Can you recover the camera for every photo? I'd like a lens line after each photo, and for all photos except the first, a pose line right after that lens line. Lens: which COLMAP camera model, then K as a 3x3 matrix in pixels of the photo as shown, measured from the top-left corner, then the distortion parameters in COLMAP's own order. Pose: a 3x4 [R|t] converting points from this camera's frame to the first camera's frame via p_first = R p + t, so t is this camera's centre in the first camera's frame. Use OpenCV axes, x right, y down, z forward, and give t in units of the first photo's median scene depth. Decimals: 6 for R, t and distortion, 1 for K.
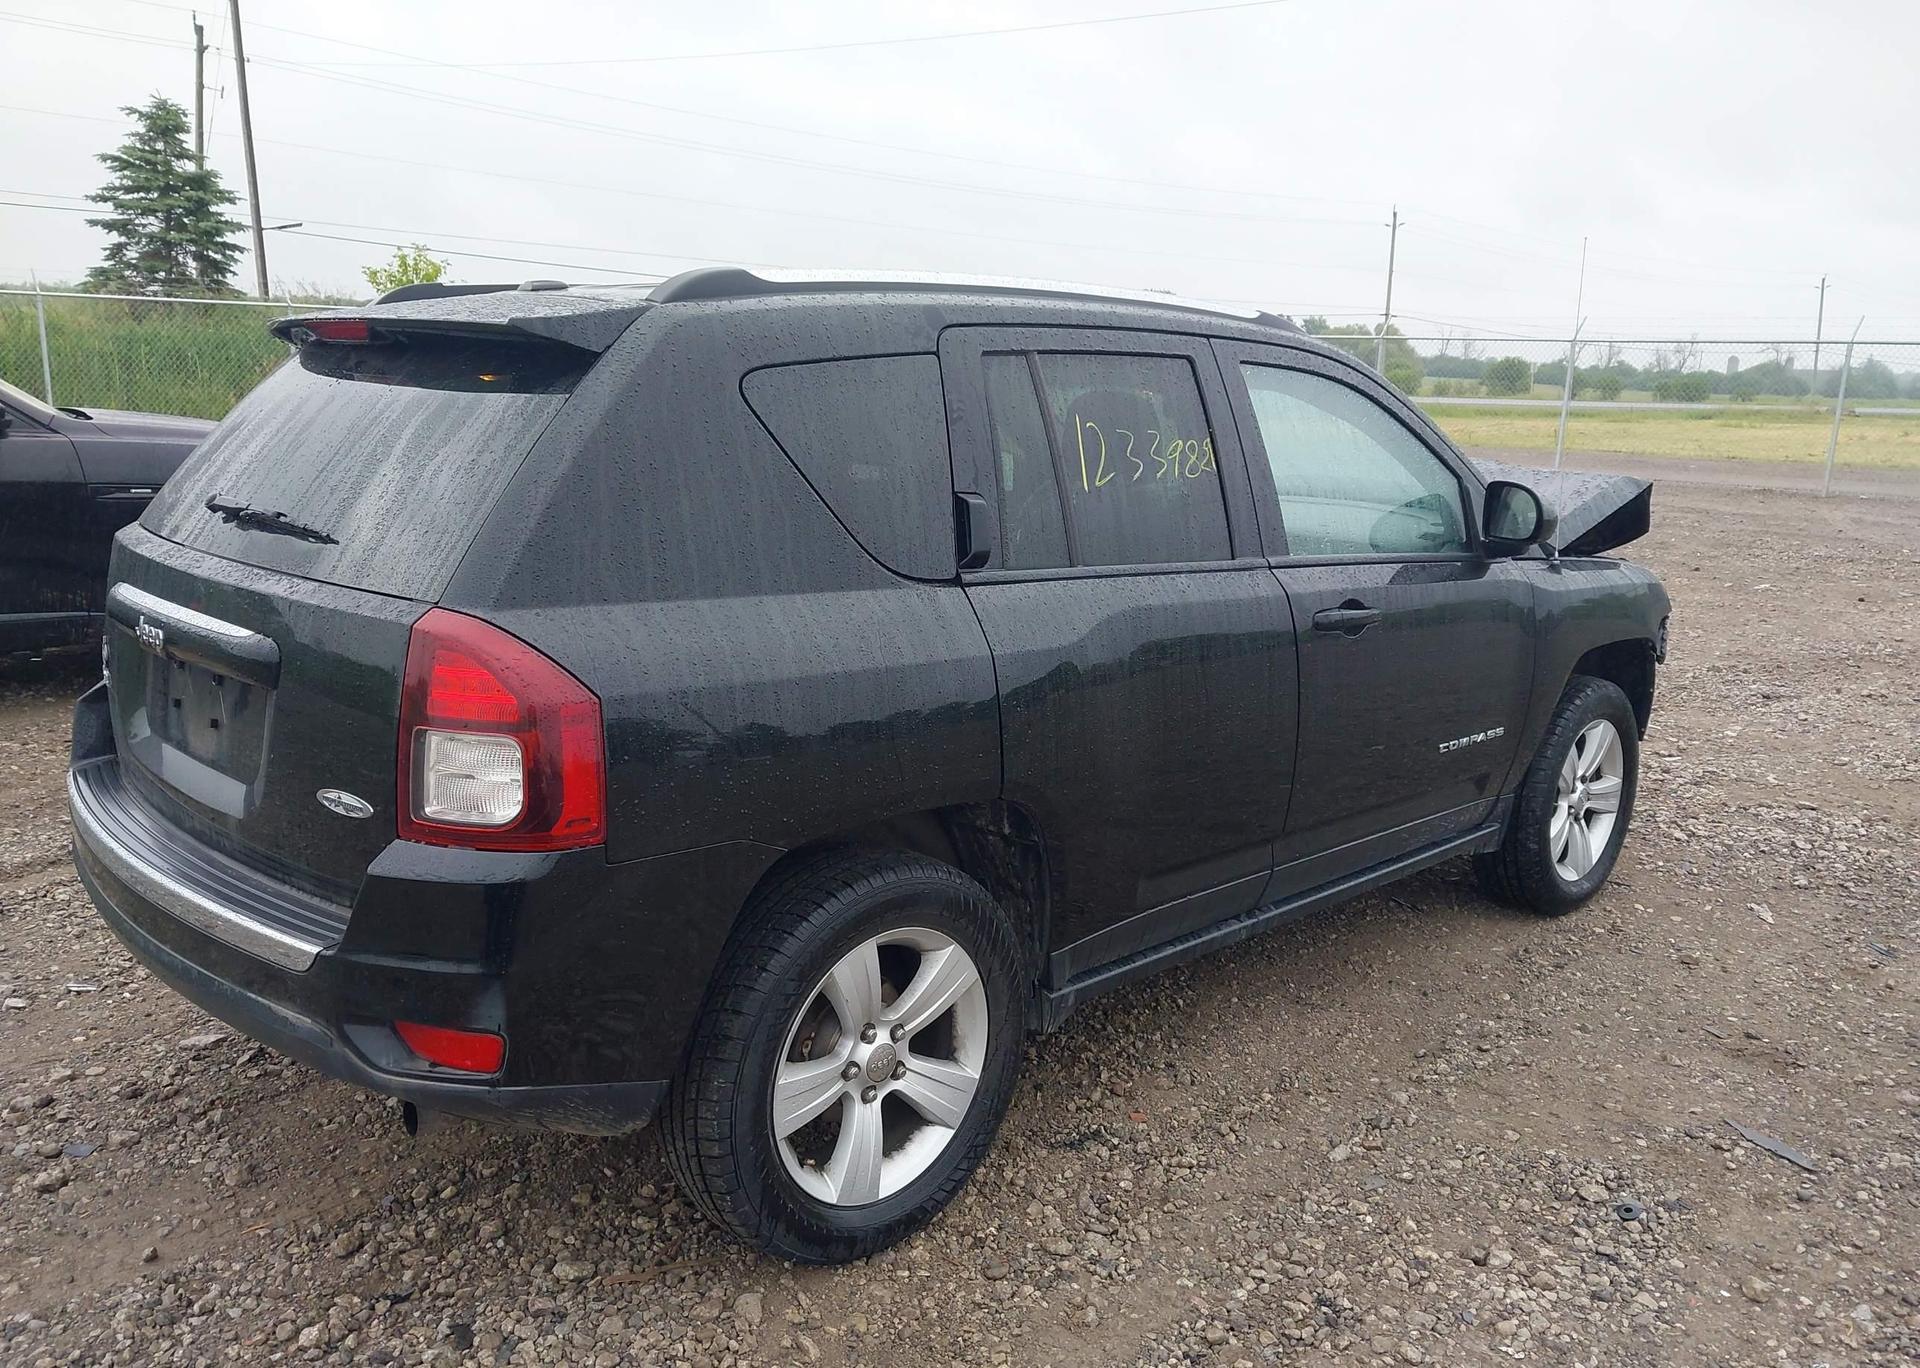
lens RADIAL K [[1552.9, 0, 841.5], [0, 1552.9, 688.9], [0, 0, 1]] dist [0.085119, -0.139811]
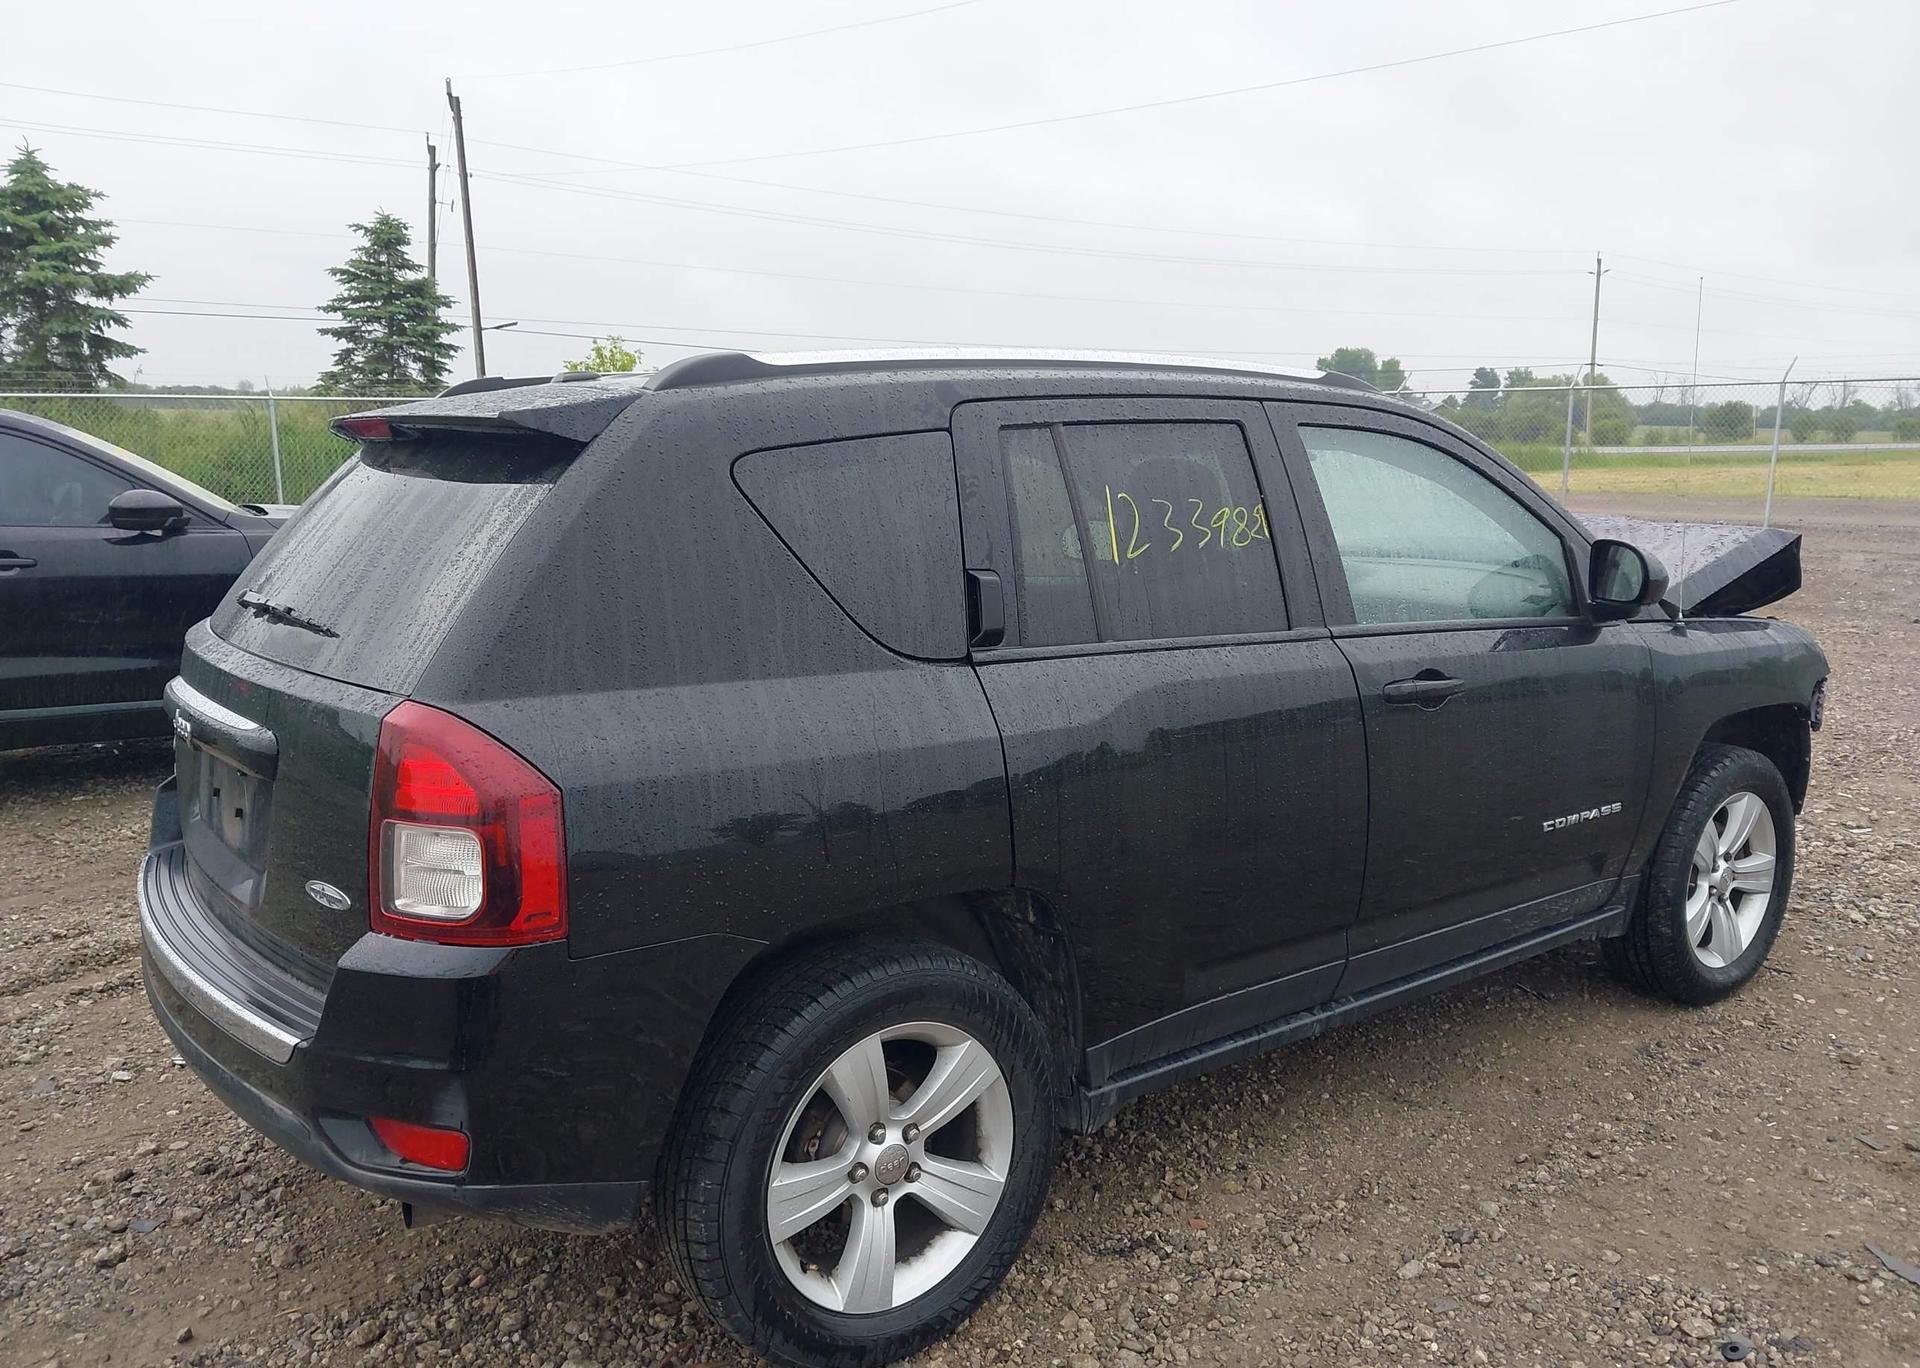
lens RADIAL K [[1541.2, 0, 863.9], [0, 1541.2, 677.0], [0, 0, 1]] dist [0.009146, 0.001282]
pose [[0.991491, -0.016396, -0.129137, 0.119578], [0.010025, 0.998707, -0.049830, -0.010754], [0.129788, 0.048112, 0.990374, 0.039191]]
